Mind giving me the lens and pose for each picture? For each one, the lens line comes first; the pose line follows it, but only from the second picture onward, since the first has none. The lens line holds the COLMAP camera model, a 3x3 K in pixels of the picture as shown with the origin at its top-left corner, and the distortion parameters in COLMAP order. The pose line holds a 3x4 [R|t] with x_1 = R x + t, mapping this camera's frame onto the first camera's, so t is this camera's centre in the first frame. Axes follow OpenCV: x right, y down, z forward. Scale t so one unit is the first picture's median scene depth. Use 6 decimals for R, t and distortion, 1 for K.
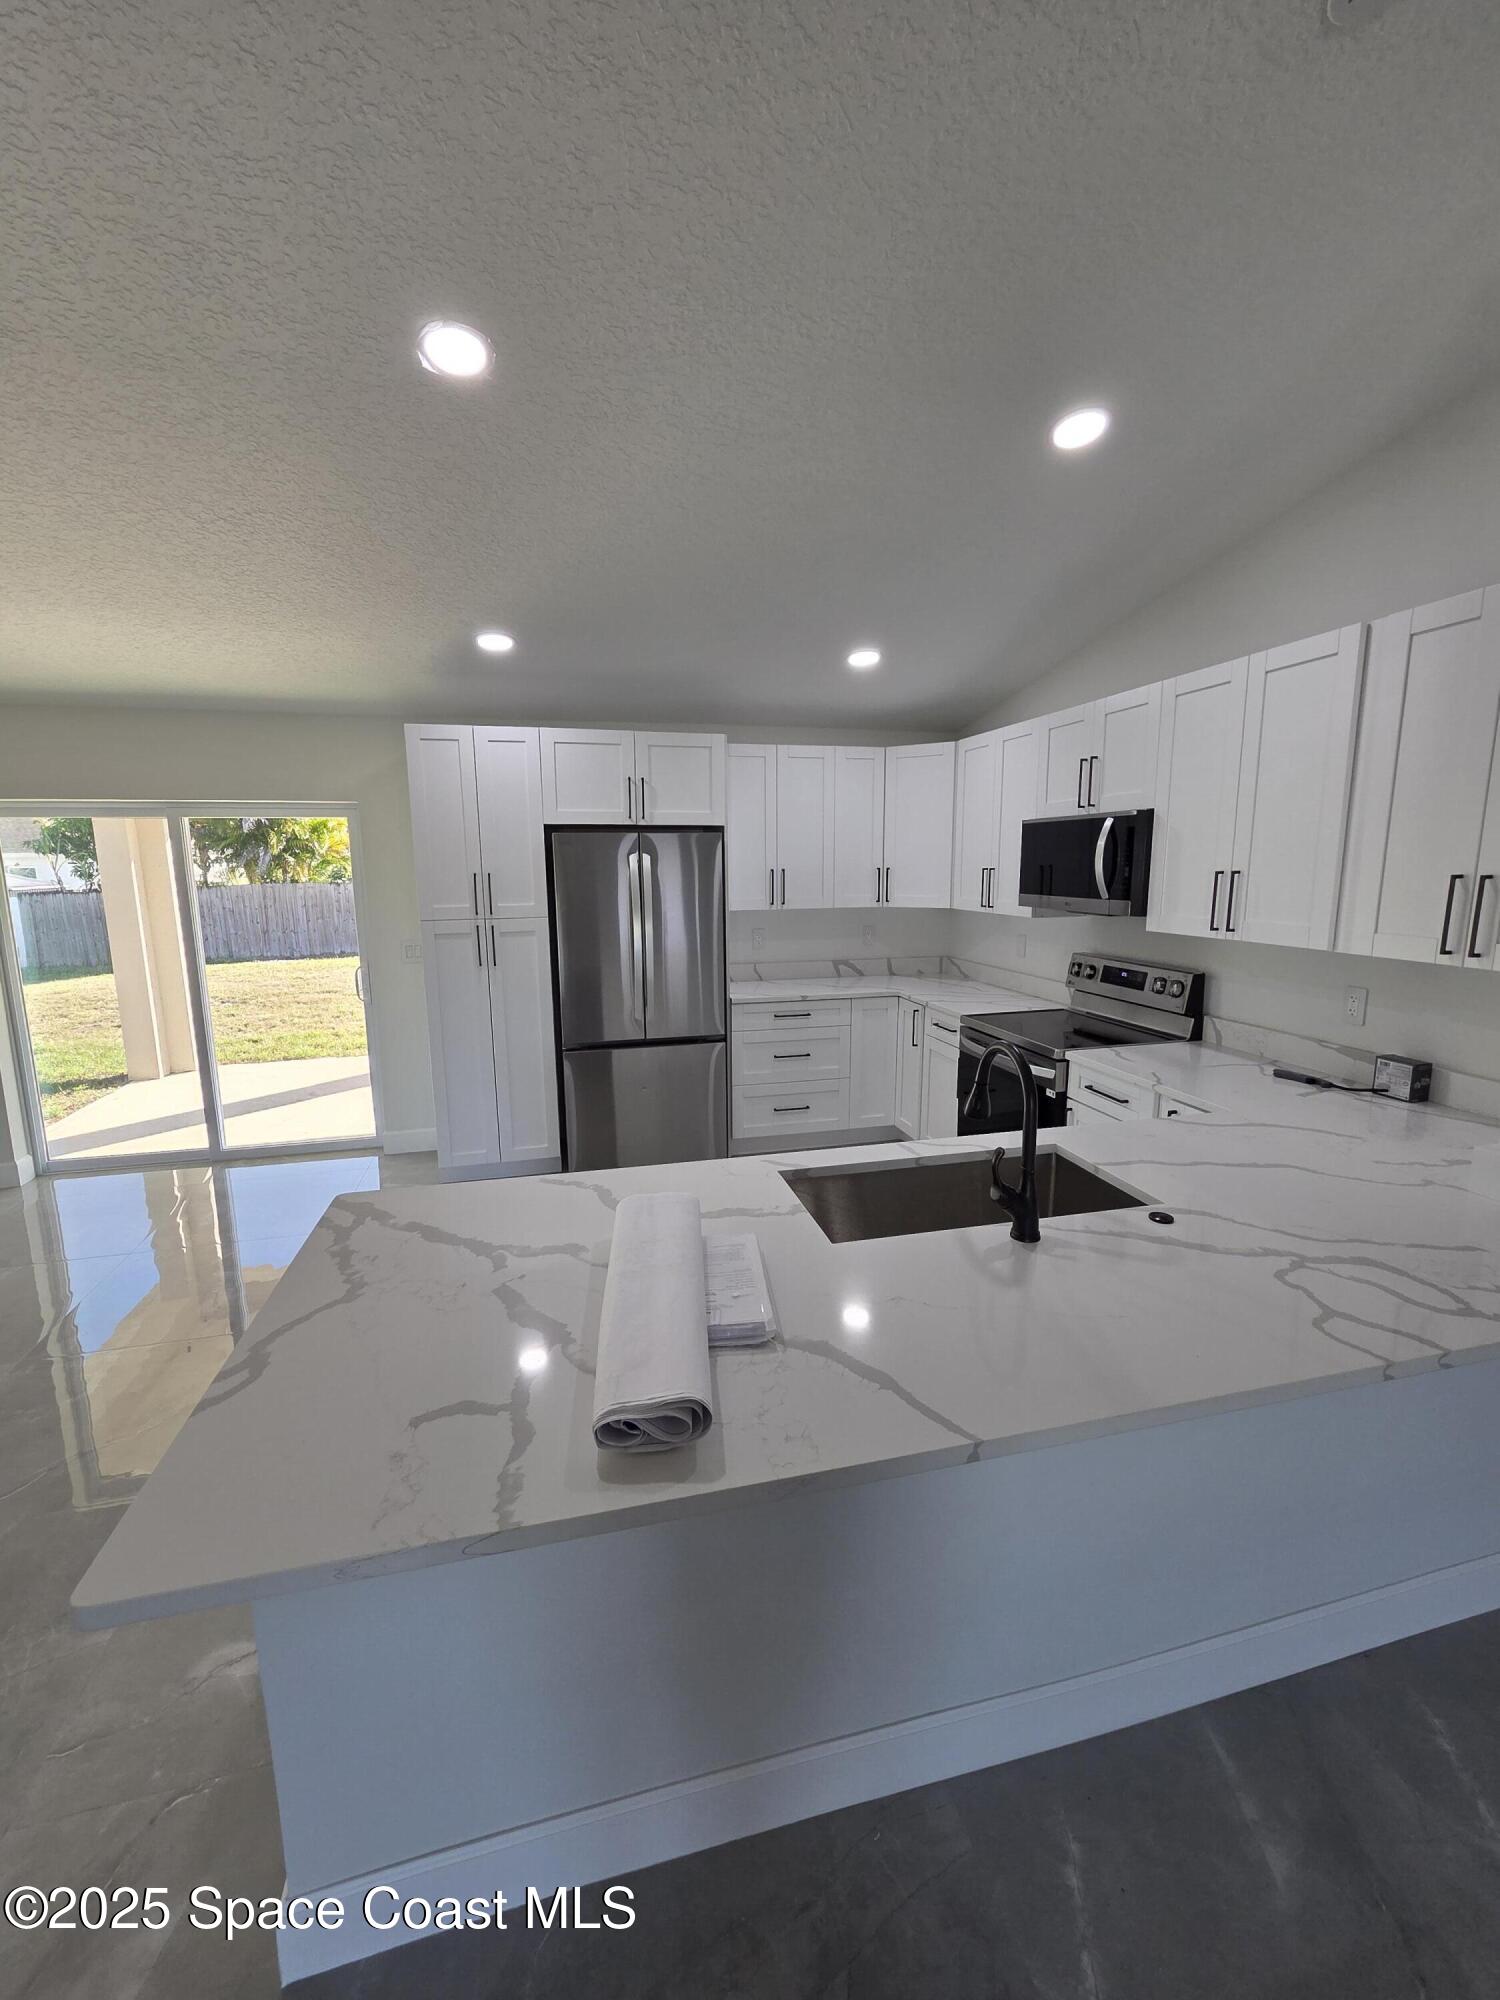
lens RADIAL K [[814.8, 0, 745.4], [0, 814.8, 1002.6], [0, 0, 1]] dist [-0.001630, 0.000014]
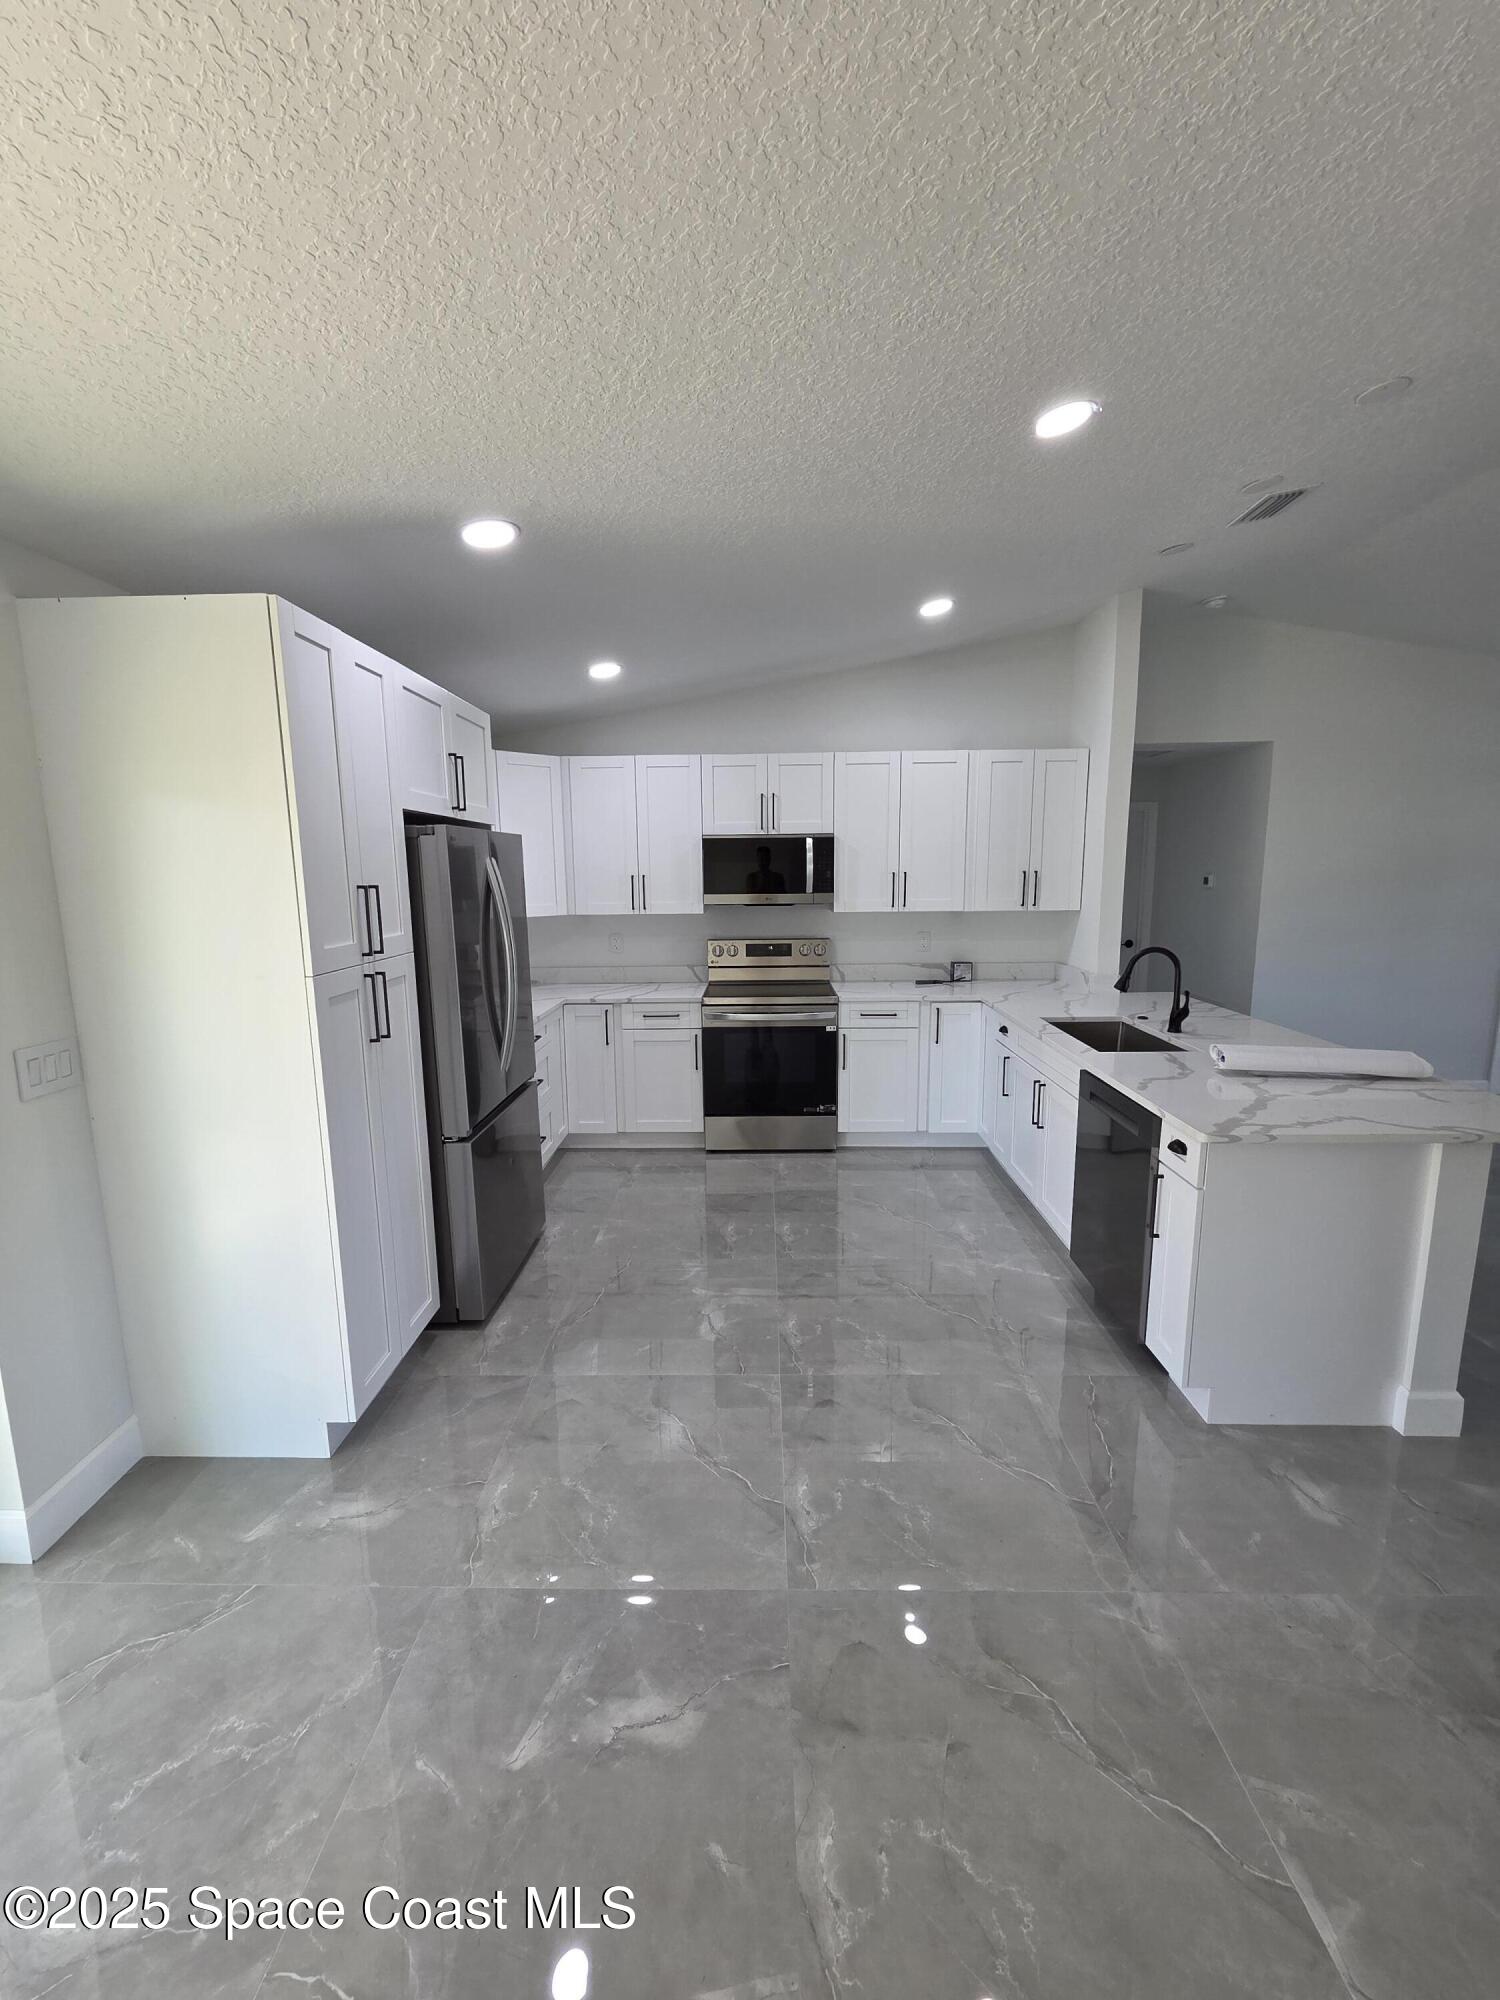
lens RADIAL K [[814.8, 0, 745.4], [0, 814.8, 1002.6], [0, 0, 1]] dist [-0.001630, 0.000014]
pose [[0.258924, -0.155839, 0.953243, -1.024160], [0.167321, 0.979215, 0.114637, -0.123580], [-0.951295, 0.129816, 0.279617, 0.732705]]
